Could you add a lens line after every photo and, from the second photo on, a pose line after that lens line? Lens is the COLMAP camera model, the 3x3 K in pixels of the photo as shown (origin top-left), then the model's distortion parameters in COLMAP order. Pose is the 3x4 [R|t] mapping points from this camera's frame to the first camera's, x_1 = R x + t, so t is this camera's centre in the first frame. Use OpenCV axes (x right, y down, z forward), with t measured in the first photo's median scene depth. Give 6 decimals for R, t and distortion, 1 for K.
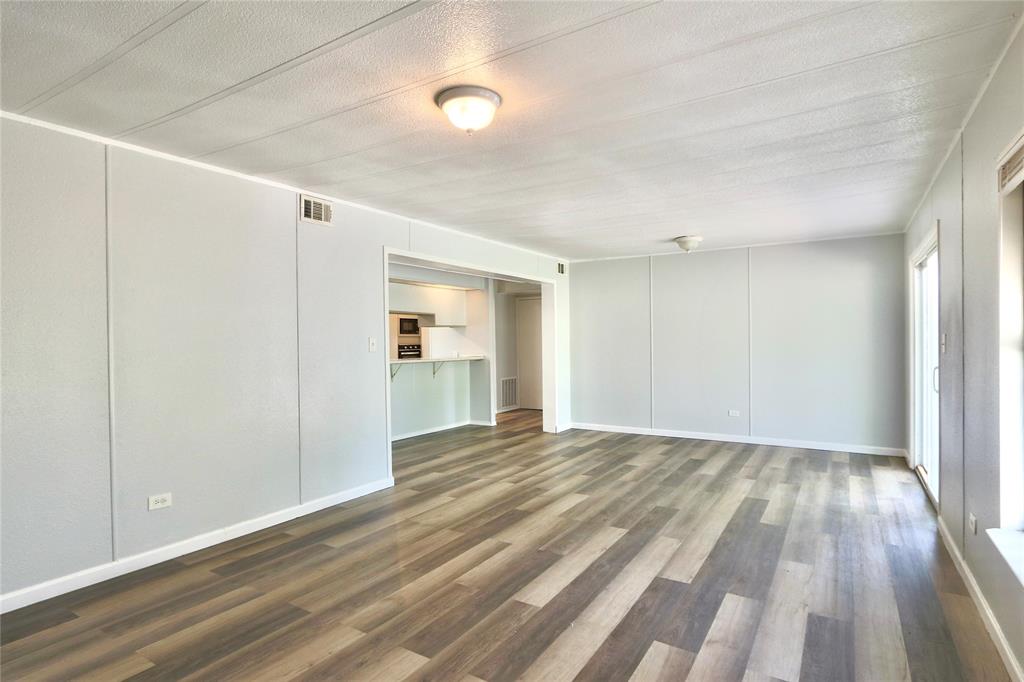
lens RADIAL K [[537.5, 0, 506.1], [0, 537.5, 343.5], [0, 0, 1]] dist [-0.018124, 0.002798]
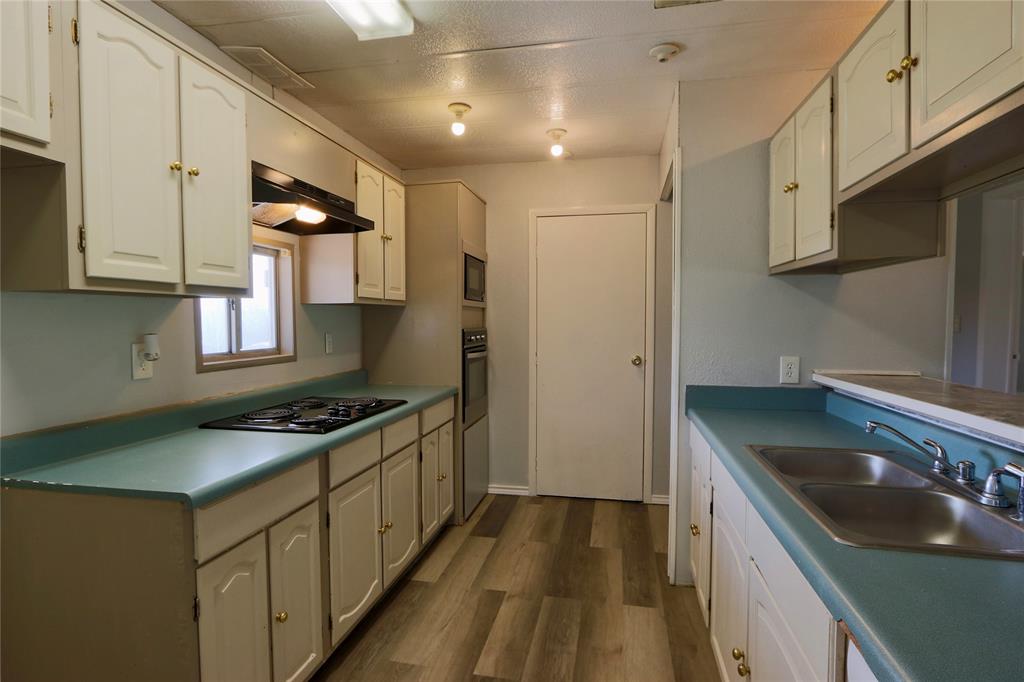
lens RADIAL K [[537.5, 0, 506.1], [0, 537.5, 343.5], [0, 0, 1]] dist [-0.018124, 0.002798]
pose [[0.935488, -0.002123, 0.353353, -0.597070], [-0.010034, 0.999419, 0.032571, -0.001398], [-0.353217, -0.034016, 0.934923, 1.360807]]
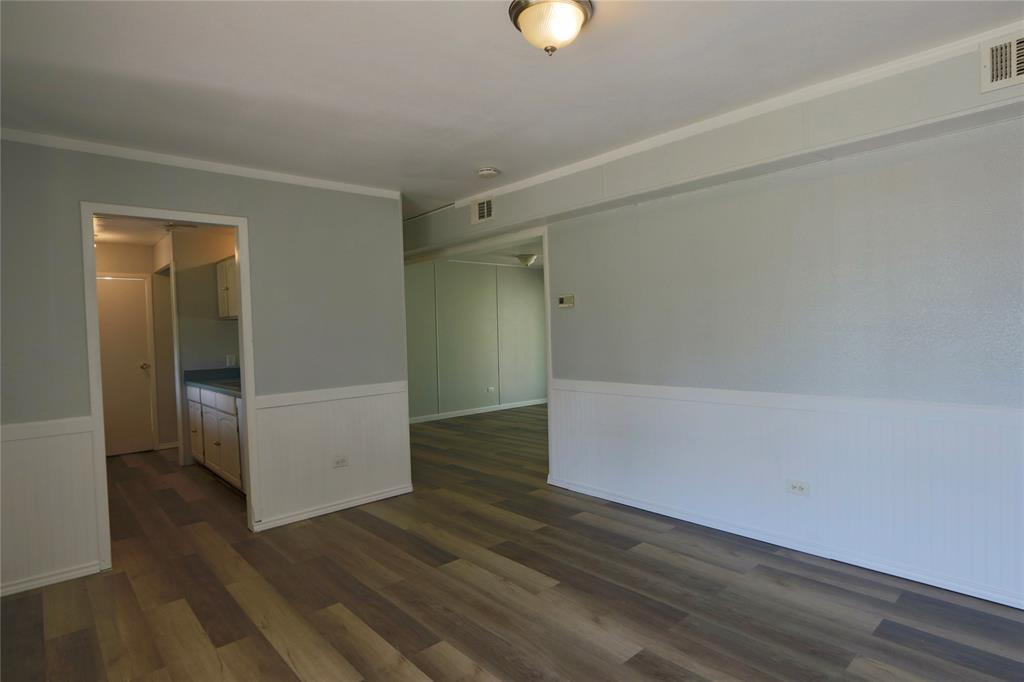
lens RADIAL K [[537.5, 0, 506.1], [0, 537.5, 343.5], [0, 0, 1]] dist [-0.018124, 0.002798]
pose [[0.275032, -0.017380, 0.961278, -1.145609], [0.033920, 0.999390, 0.008365, 0.011005], [-0.960836, 0.030306, 0.275454, 0.817951]]
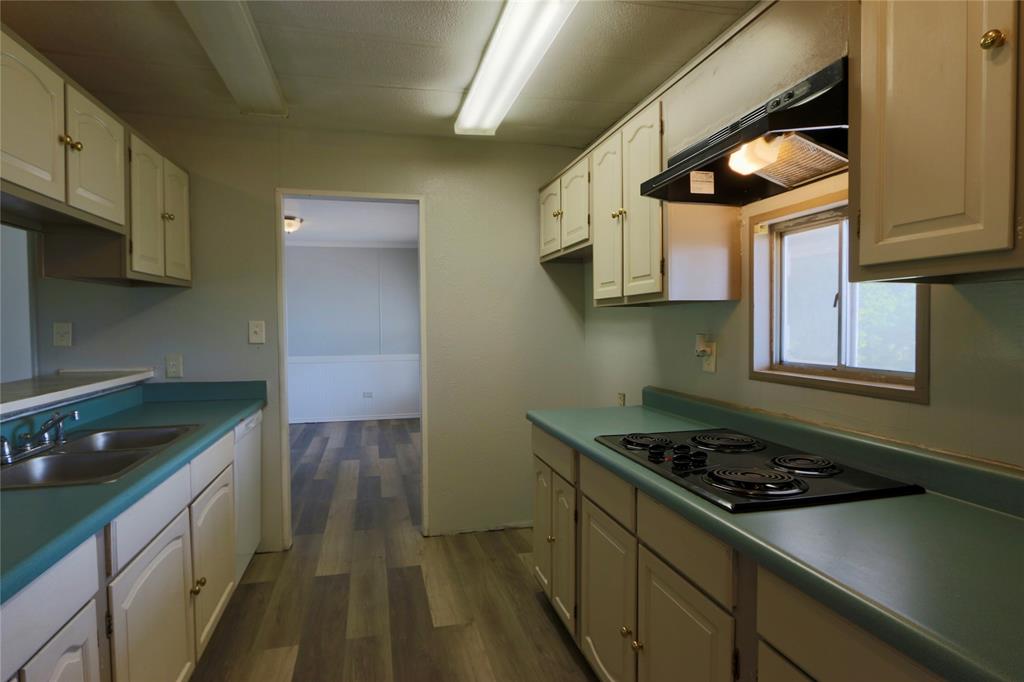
lens RADIAL K [[537.5, 0, 506.1], [0, 537.5, 343.5], [0, 0, 1]] dist [-0.018124, 0.002798]
pose [[-0.689592, 0.041434, -0.723012, -0.259413], [0.009917, 0.998809, 0.047780, -0.008079], [0.724130, 0.025779, -0.689181, 1.995964]]
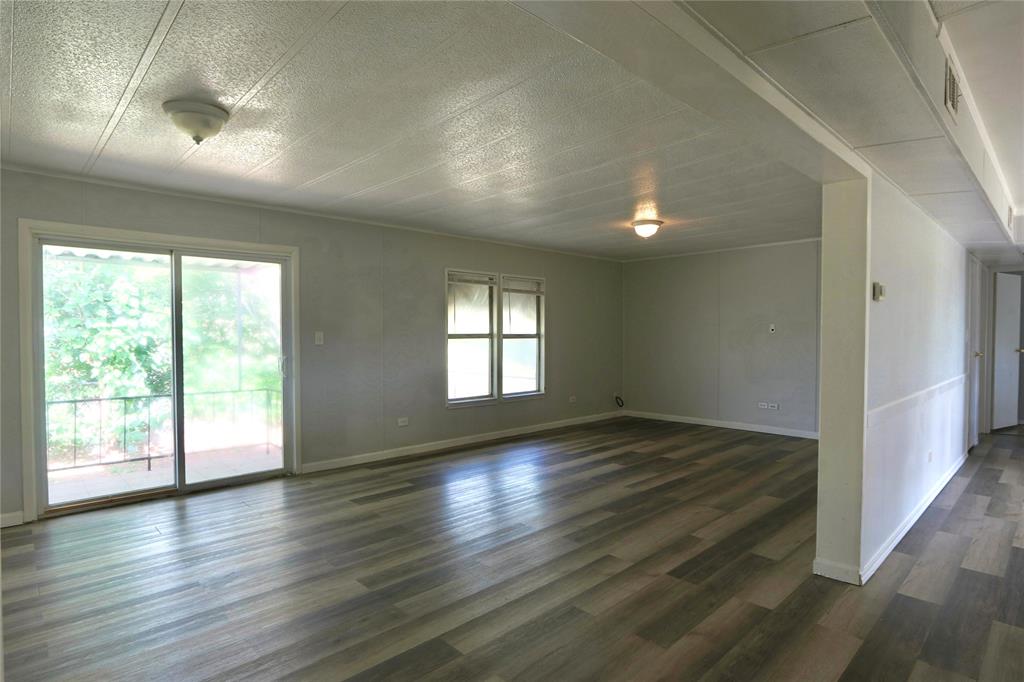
lens RADIAL K [[538.7, 0, 513.0], [0, 538.7, 351.2], [0, 0, 1]] dist [0.003653, 0.001166]
pose [[-0.972114, 0.006184, 0.234426, -0.024845], [0.015014, 0.999243, 0.035900, -0.010058], [-0.234026, 0.038418, -0.971471, 1.635297]]
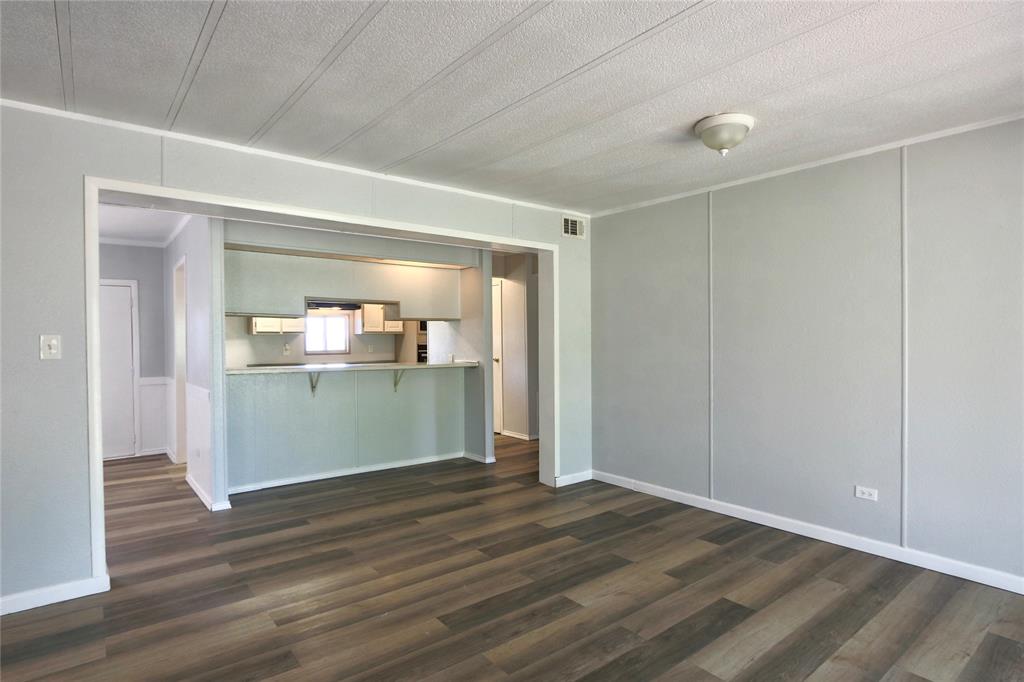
lens RADIAL K [[537.5, 0, 506.1], [0, 537.5, 343.5], [0, 0, 1]] dist [-0.018124, 0.002798]
pose [[0.943222, 0.010532, -0.331995, 0.378244], [-0.009188, 0.999942, 0.005617, -0.008327], [0.332035, -0.002248, 0.943265, 0.595368]]
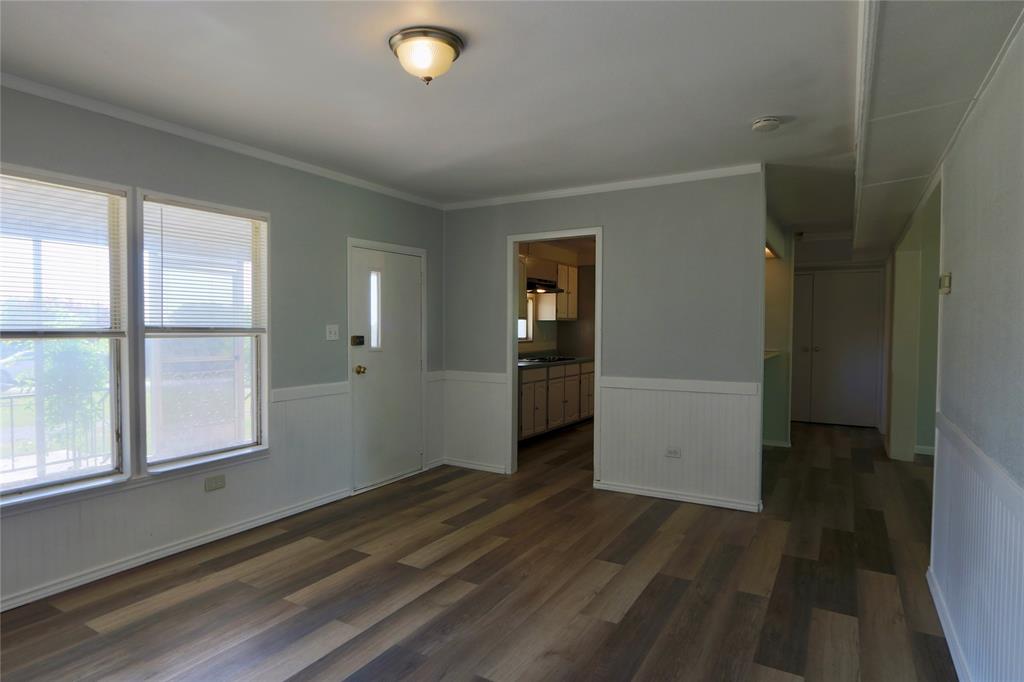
lens RADIAL K [[571.8, 0, 512.0], [0, 571.8, 341.0], [0, 0, 1]] dist [-0.003092, 0.000262]
pose [[0.999311, 0.018839, 0.031994, -0.711742], [-0.019416, 0.999653, 0.017806, 0.006562], [-0.031647, -0.018415, 0.999329, 0.420951]]
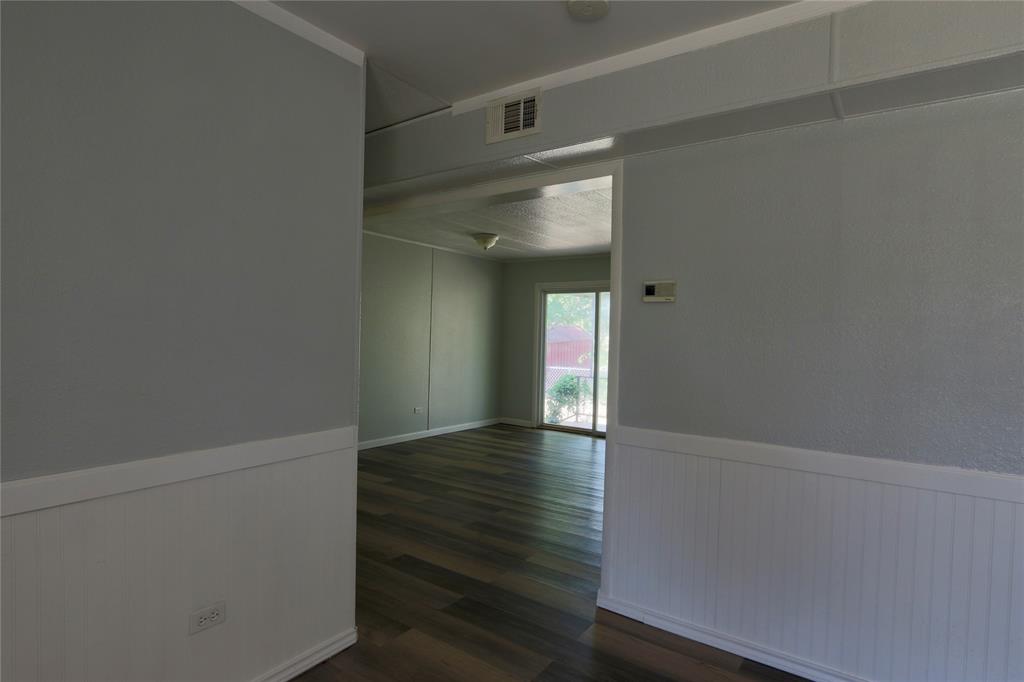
lens RADIAL K [[537.5, 0, 506.1], [0, 537.5, 343.5], [0, 0, 1]] dist [-0.018124, 0.002798]
pose [[0.055091, -0.000739, 0.998481, -0.776431], [-0.019328, 0.999812, 0.001806, 0.002345], [-0.998294, -0.019398, 0.055067, 1.076671]]
